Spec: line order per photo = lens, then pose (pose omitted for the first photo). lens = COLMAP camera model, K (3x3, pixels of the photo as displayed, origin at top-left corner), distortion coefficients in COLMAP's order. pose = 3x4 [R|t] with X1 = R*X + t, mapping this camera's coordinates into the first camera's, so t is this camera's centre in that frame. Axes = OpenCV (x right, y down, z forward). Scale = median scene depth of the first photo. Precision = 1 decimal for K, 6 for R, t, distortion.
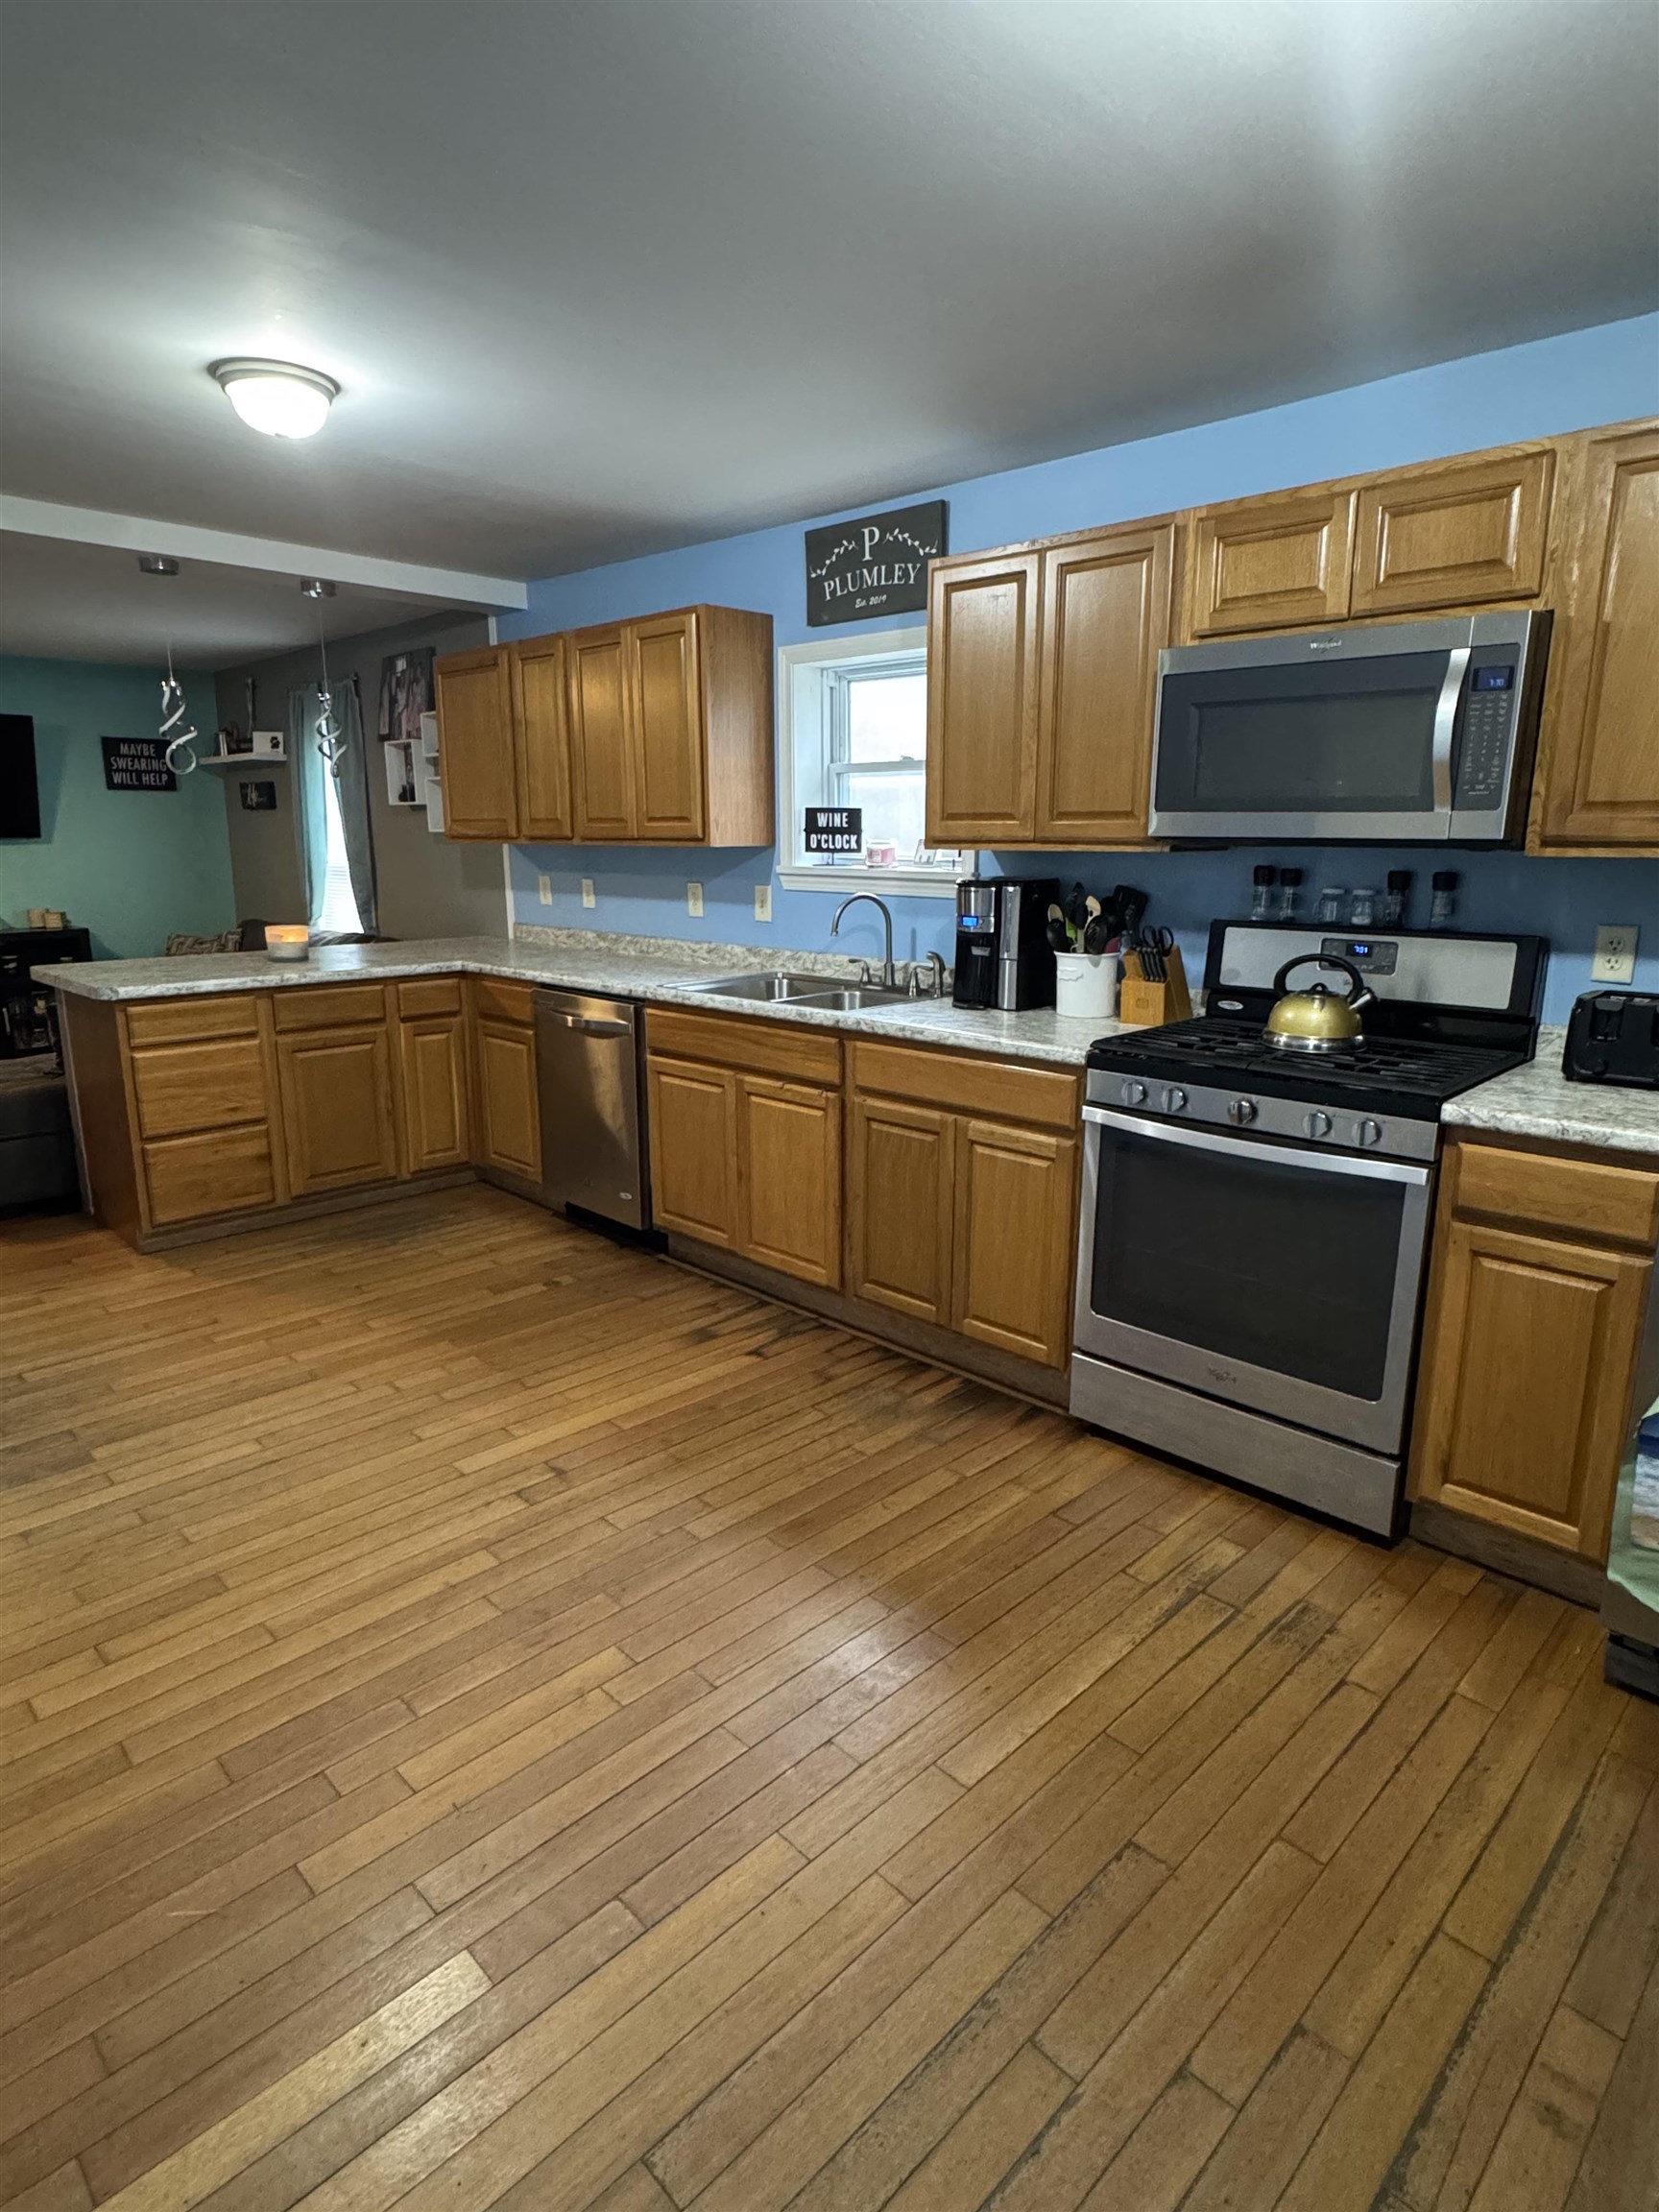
lens RADIAL K [[1209.1, 0, 830.3], [0, 1209.1, 1101.2], [0, 0, 1]] dist [-0.003400, 0.003070]
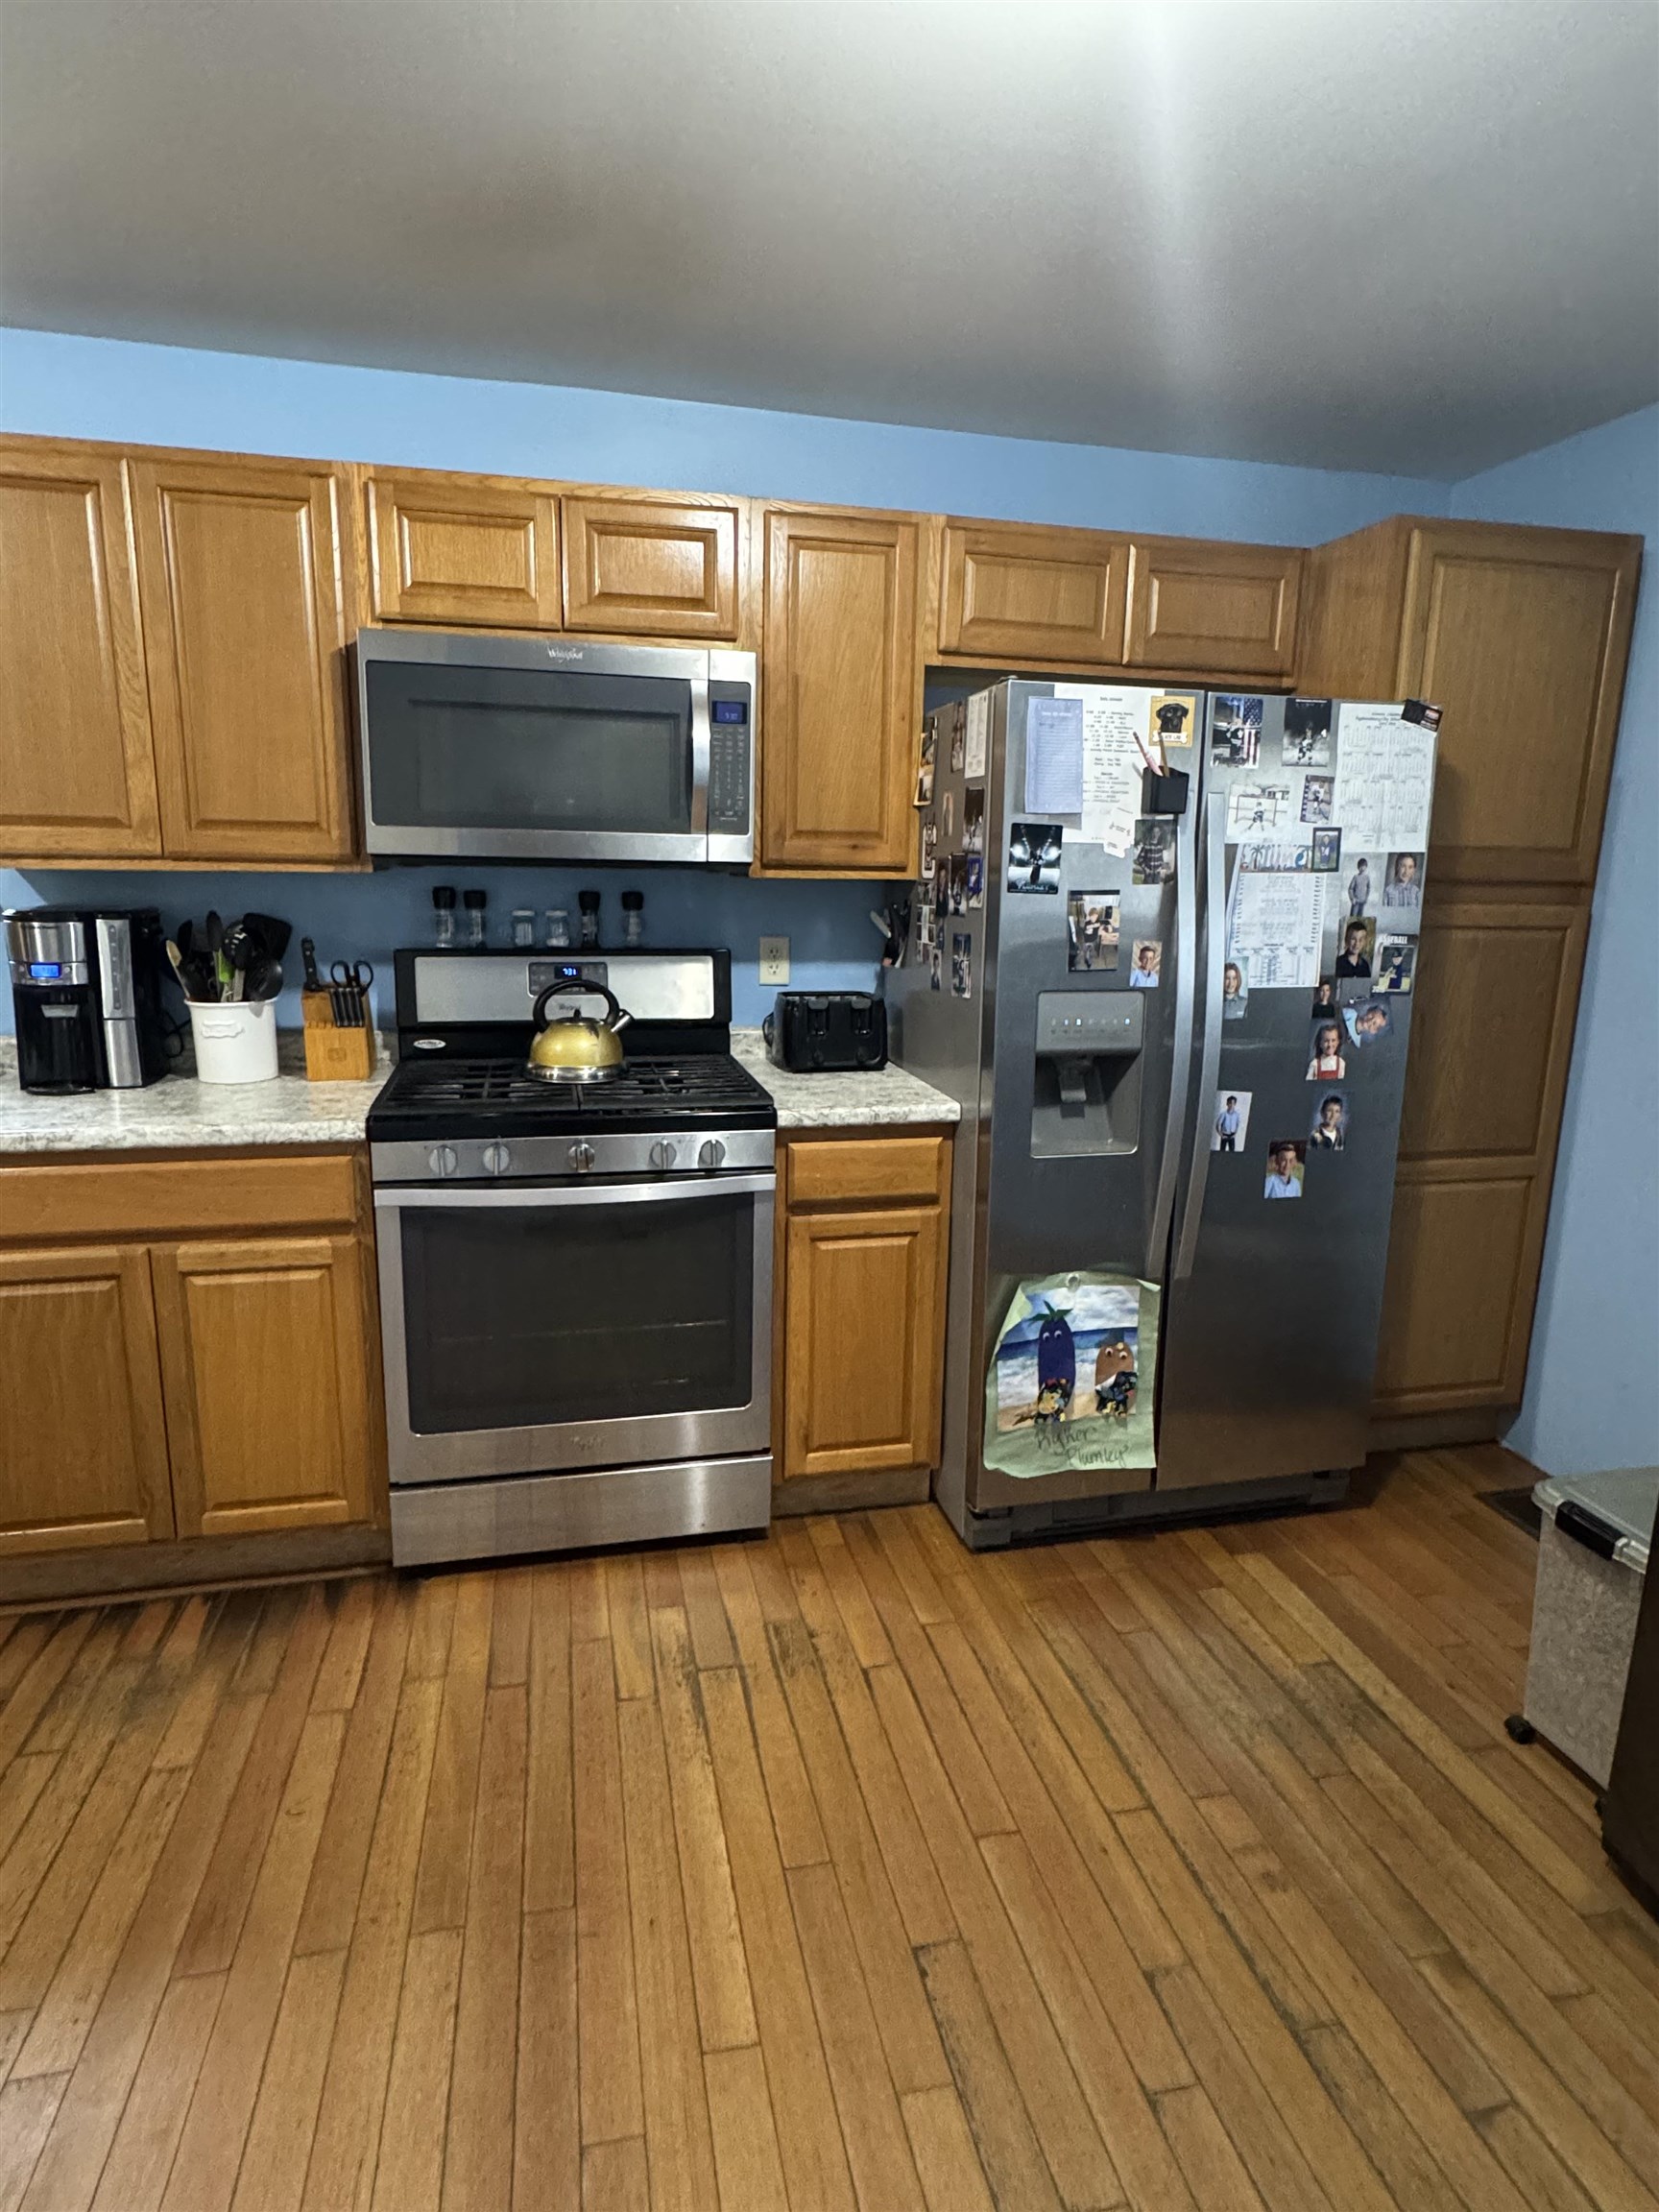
lens RADIAL K [[1209.1, 0, 829.6], [0, 1209.1, 1096.8], [0, 0, 1]] dist [-0.003400, 0.003070]
pose [[0.536560, -0.158396, 0.828863, -0.263599], [0.165465, 0.982907, 0.080721, -0.066796], [-0.827481, 0.093836, 0.553598, 0.280587]]
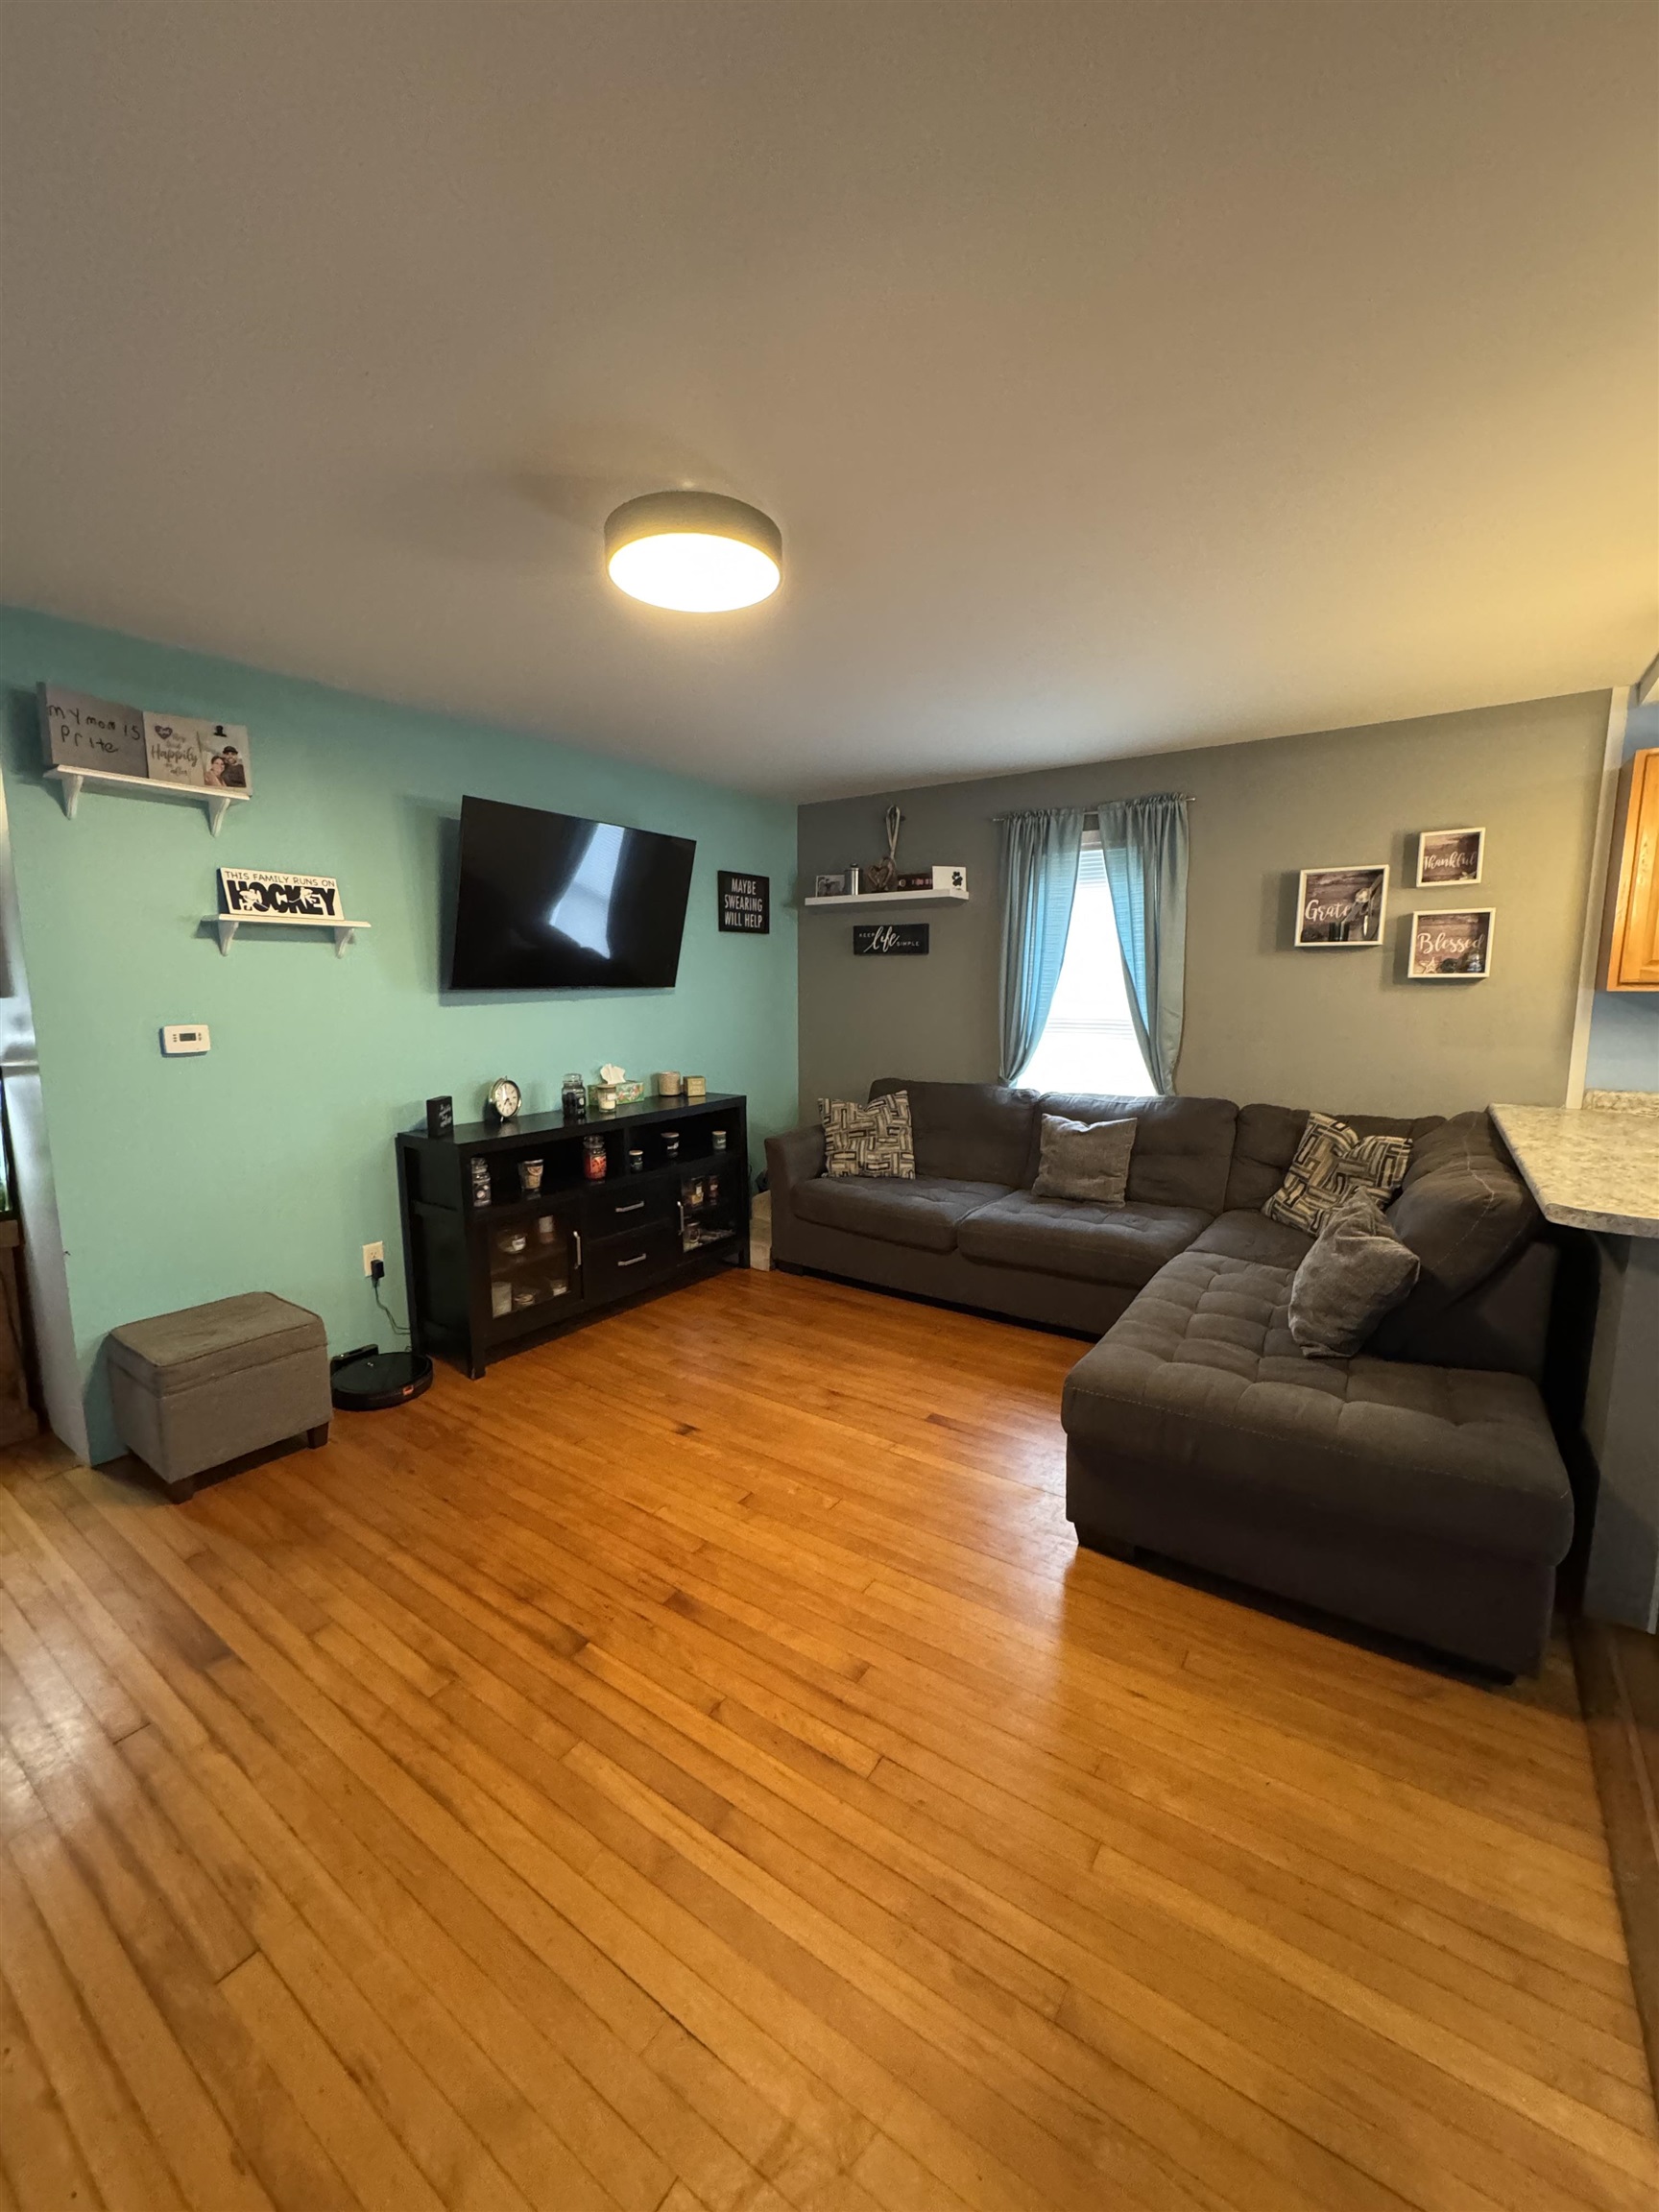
lens RADIAL K [[882.4, 0, 831.5], [0, 882.4, 1103.0], [0, 0, 1]] dist [-0.001000, 0.000128]
pose [[0.983328, -0.030702, 0.179228, -1.595540], [0.044662, 0.996229, -0.074379, -0.216814], [-0.176269, 0.081143, 0.980992, 0.955328]]
